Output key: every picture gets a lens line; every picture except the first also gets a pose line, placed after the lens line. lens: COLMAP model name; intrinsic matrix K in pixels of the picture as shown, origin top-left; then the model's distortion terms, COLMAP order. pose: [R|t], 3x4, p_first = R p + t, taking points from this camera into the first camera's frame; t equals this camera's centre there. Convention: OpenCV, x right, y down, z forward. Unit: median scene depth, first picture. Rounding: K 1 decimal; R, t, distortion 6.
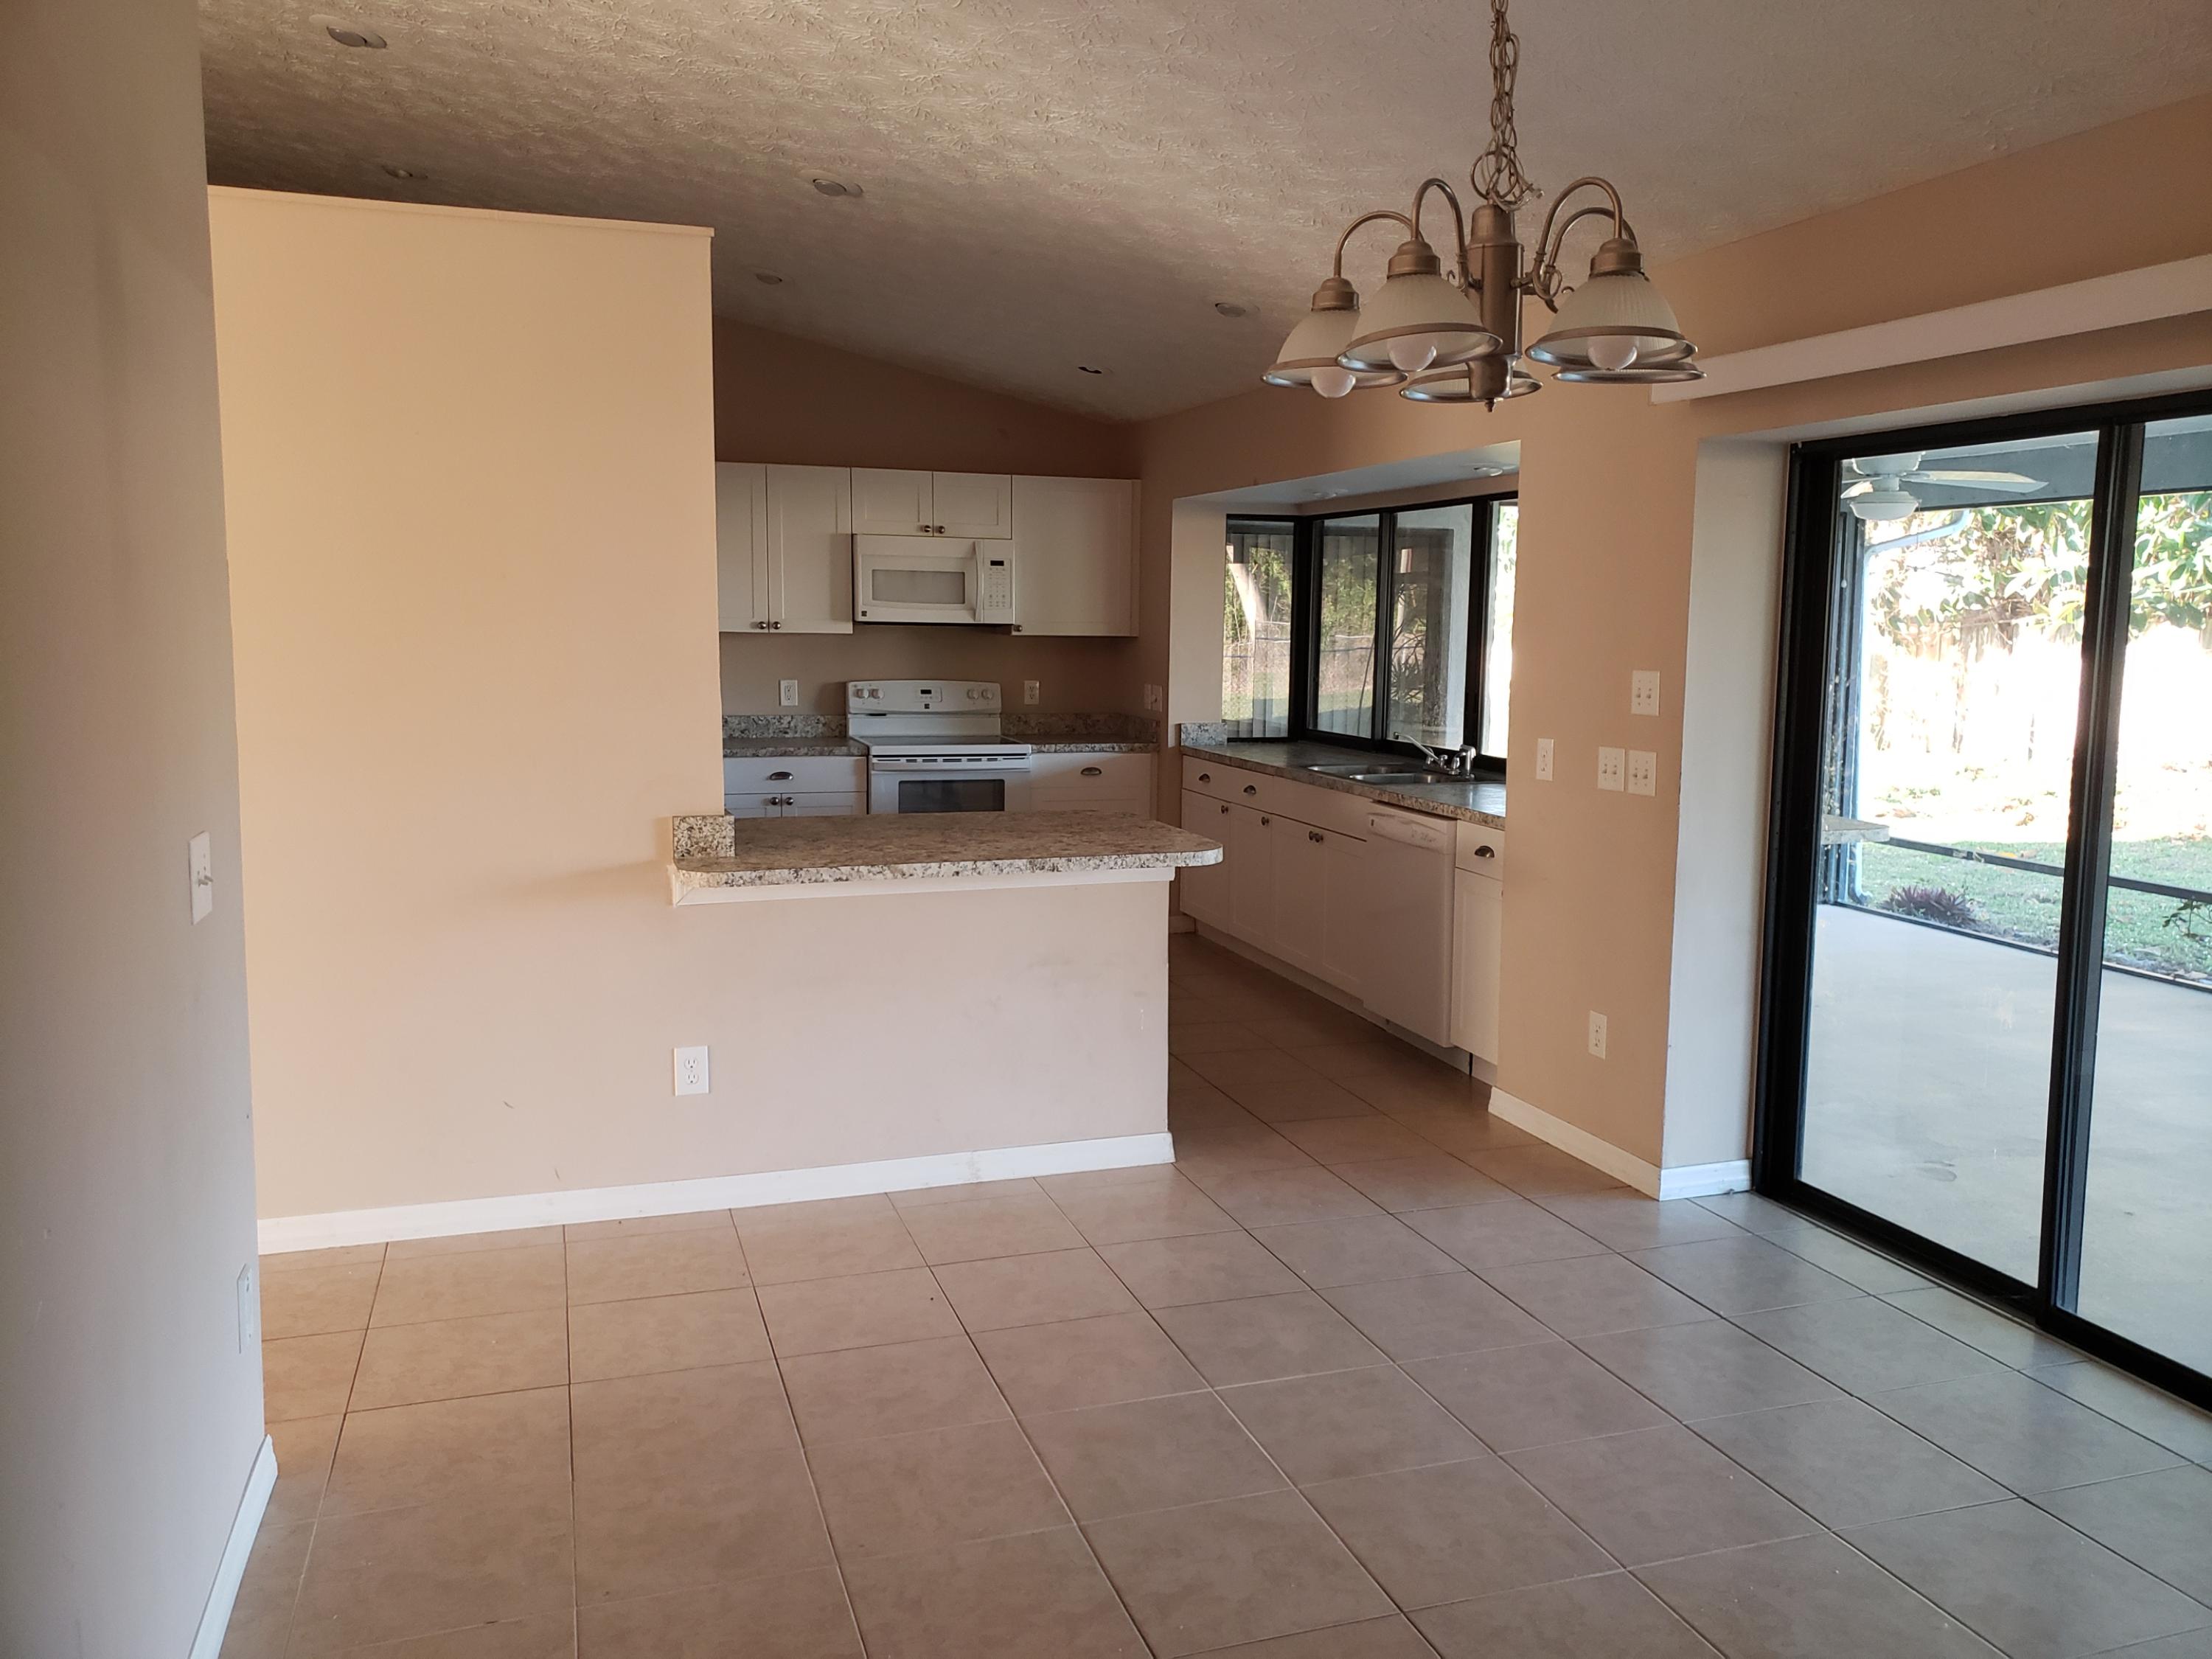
lens RADIAL K [[1667.8, 0, 1108.7], [0, 1667.8, 812.9], [0, 0, 1]] dist [0.138634, -0.263263]
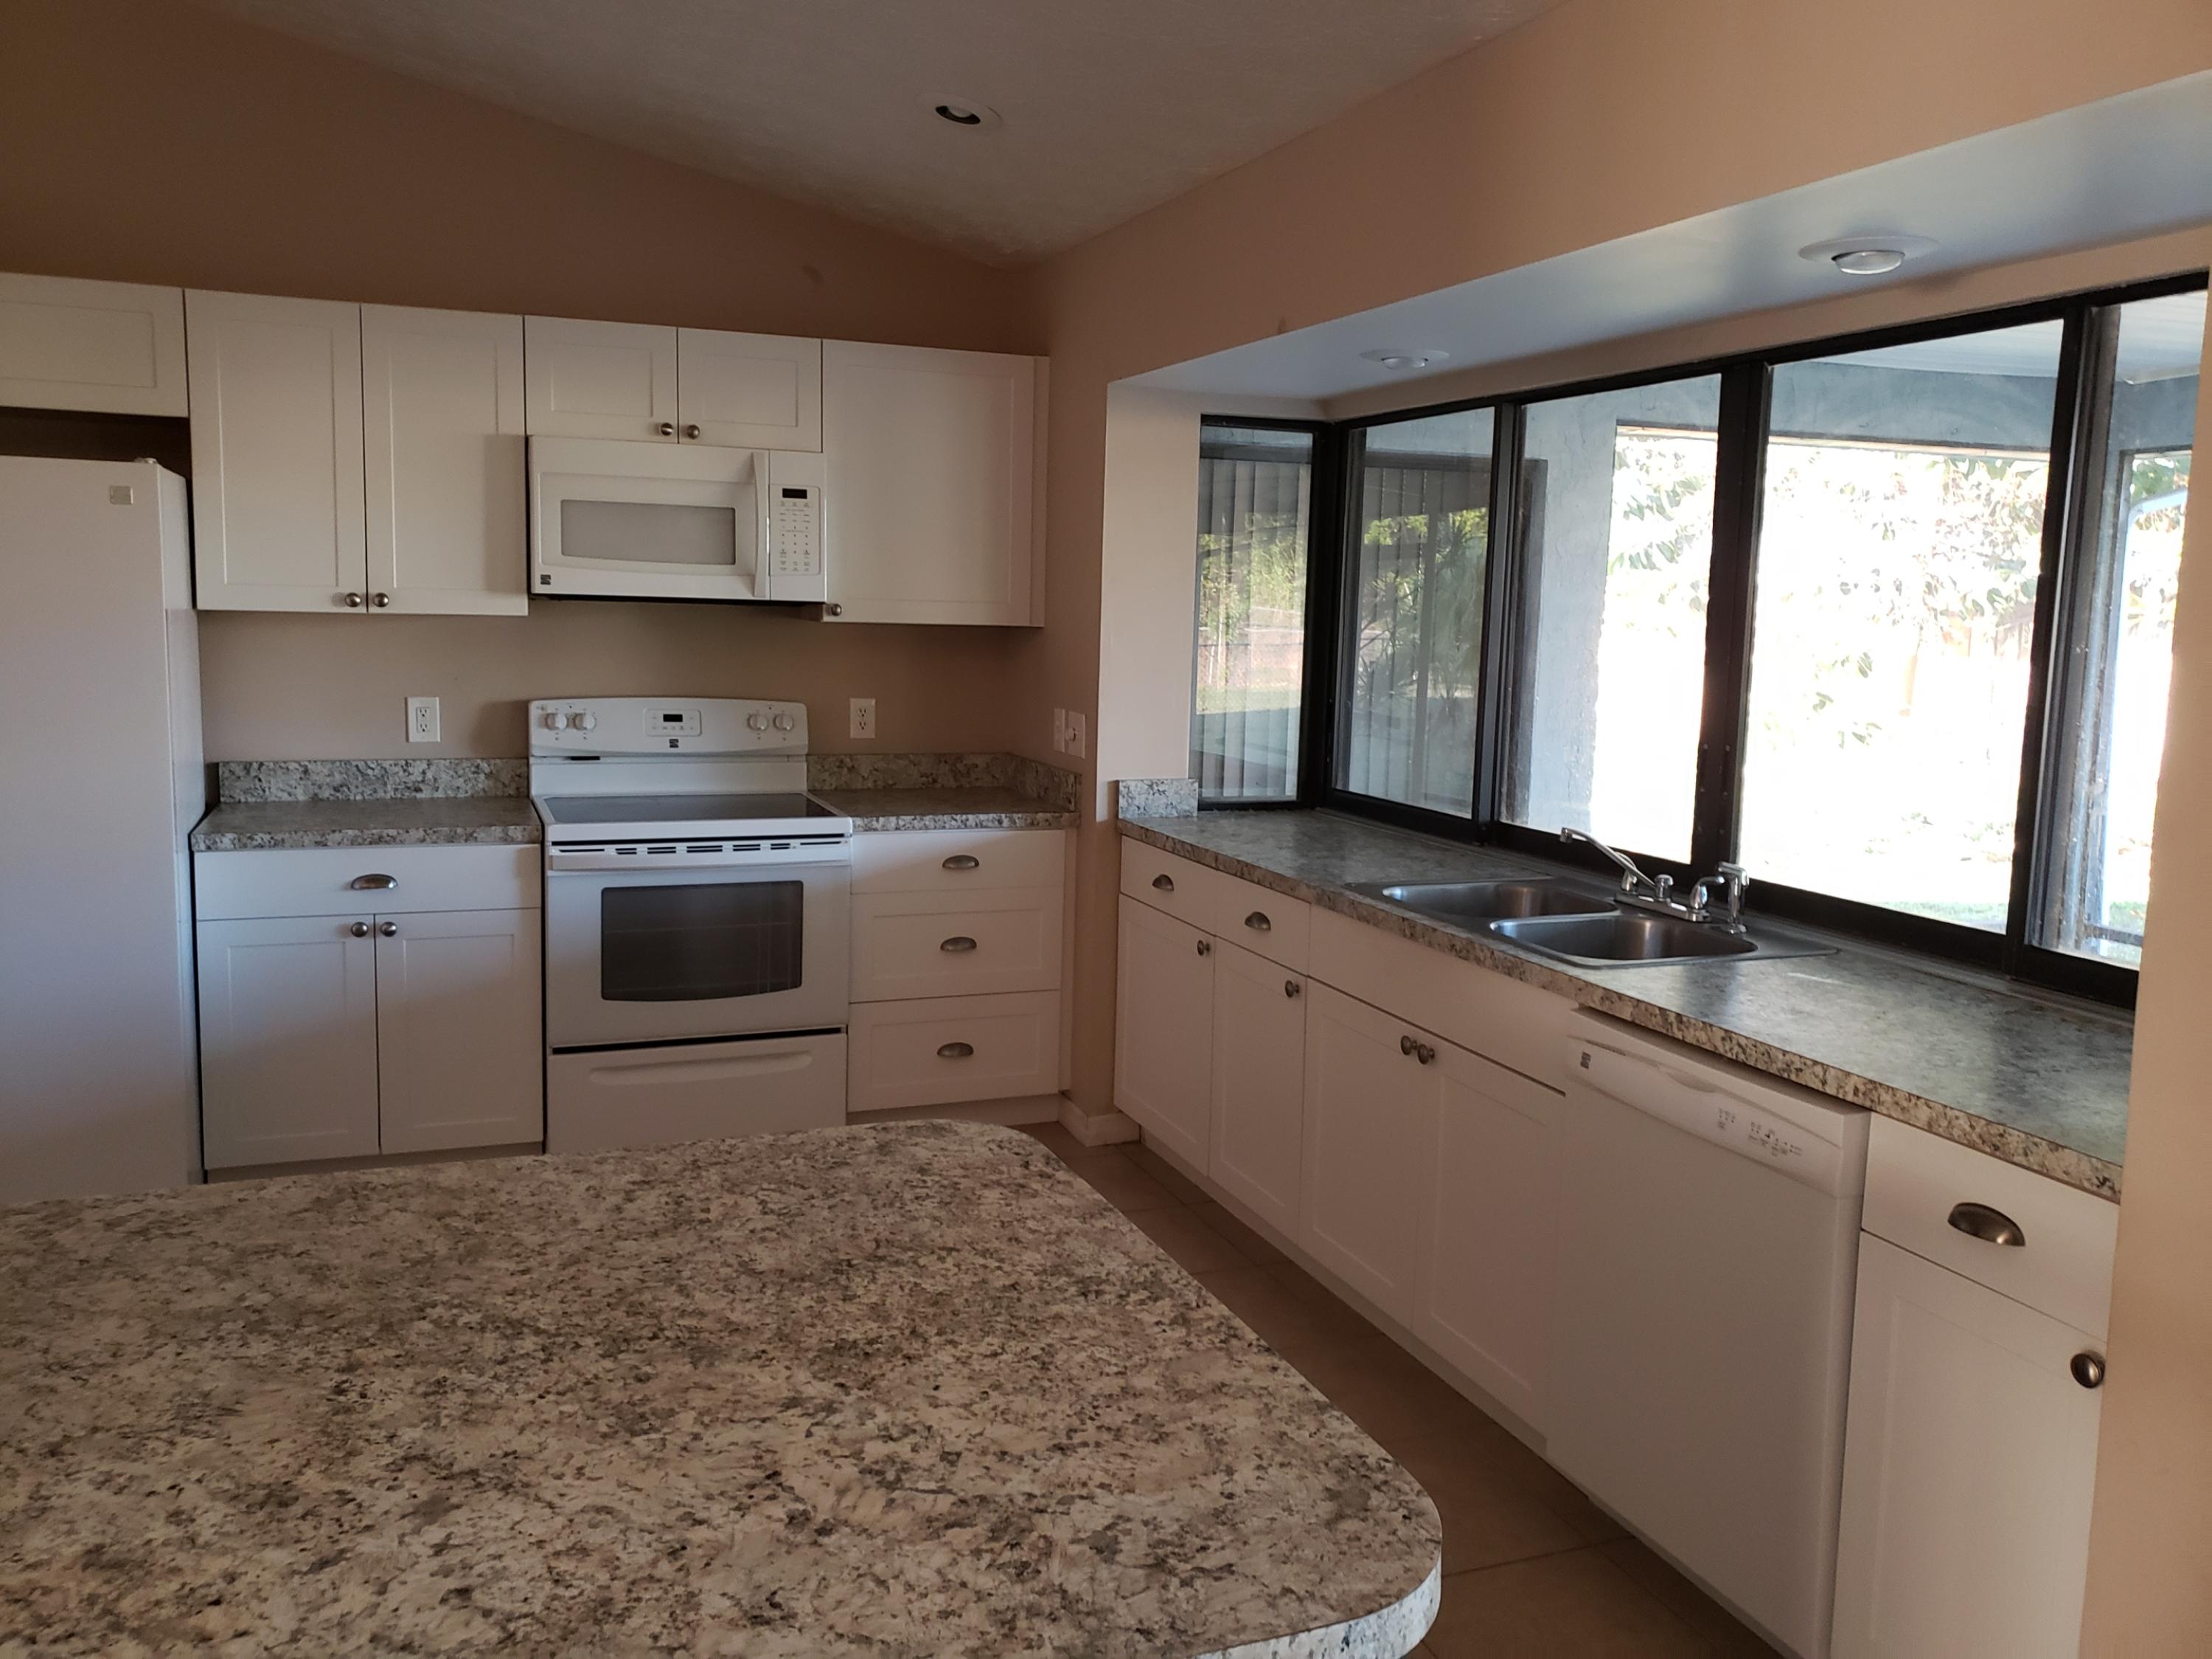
lens RADIAL K [[1669.6, 0, 1094.7], [0, 1669.6, 807.1], [0, 0, 1]] dist [0.064133, -0.135342]
pose [[0.998279, 0.005990, 0.058331, 0.001909], [-0.006373, 0.999959, 0.006380, -0.049203], [-0.058290, -0.006741, 0.998277, 0.441353]]
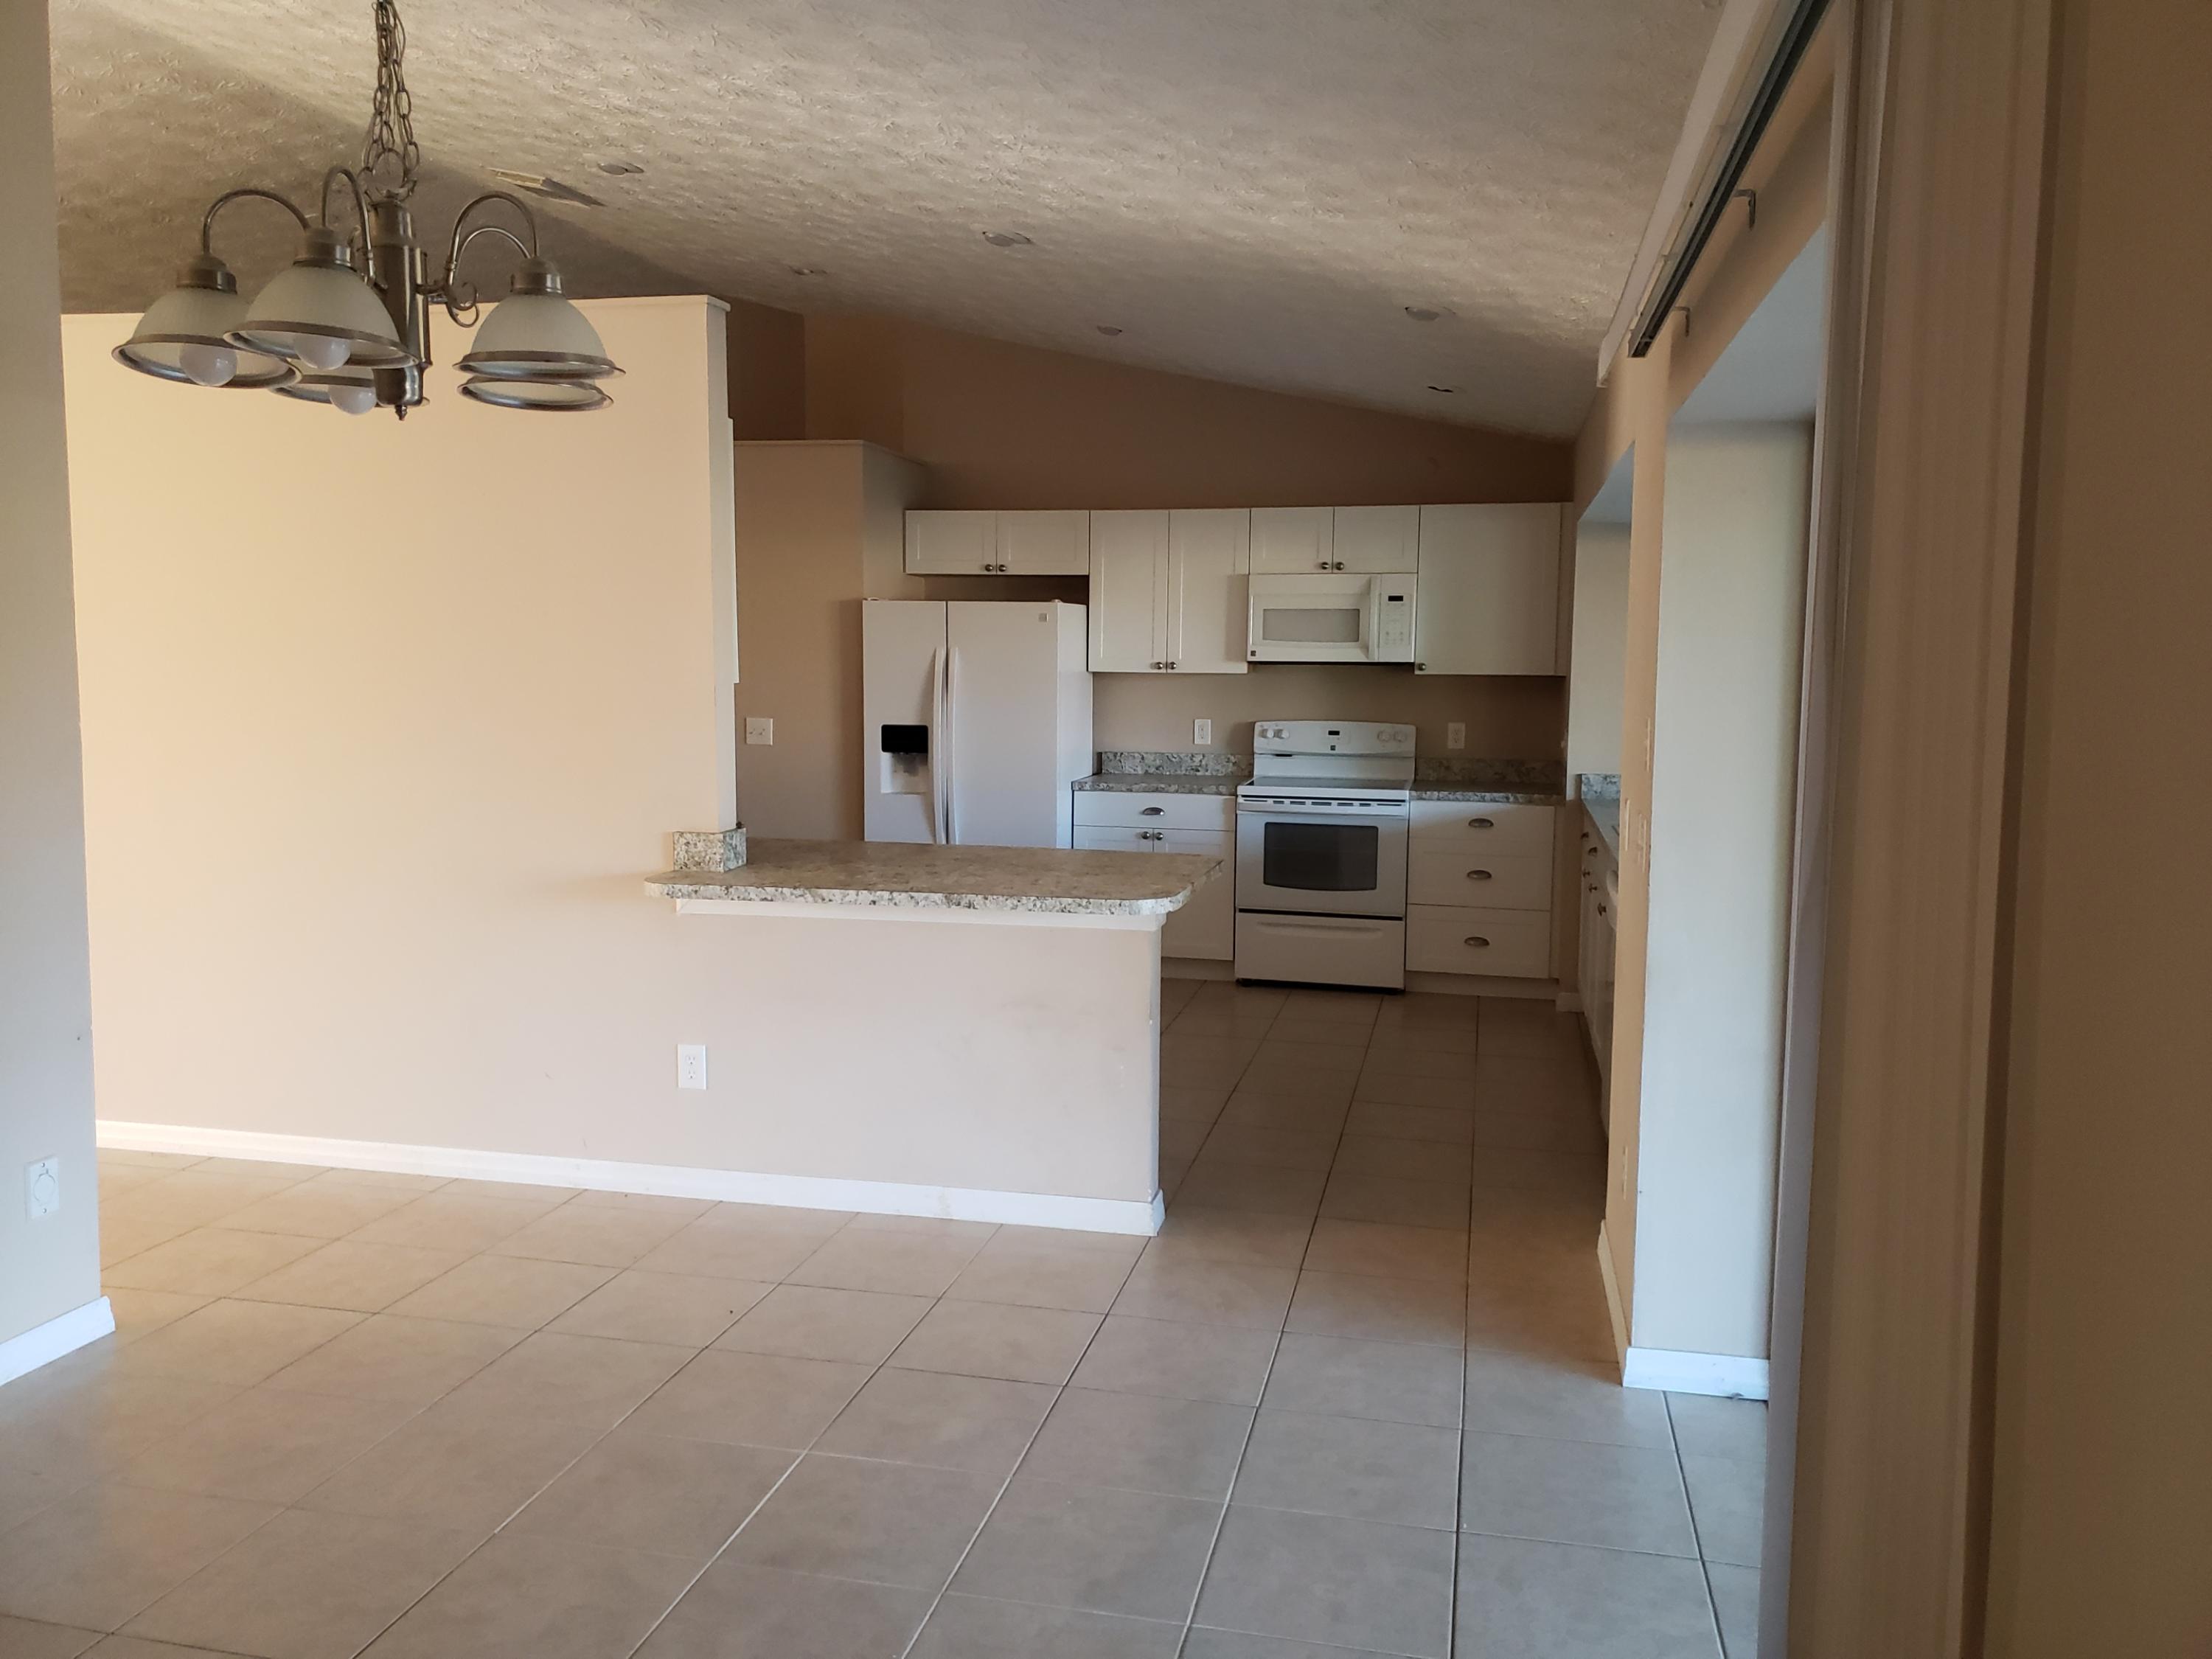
lens RADIAL K [[1667.8, 0, 1108.7], [0, 1667.8, 812.9], [0, 0, 1]] dist [0.138634, -0.263263]
pose [[0.856809, 0.045626, -0.513611, 0.294835], [-0.059845, 0.998145, -0.011166, -0.008054], [0.512149, 0.040304, 0.857950, 0.109262]]
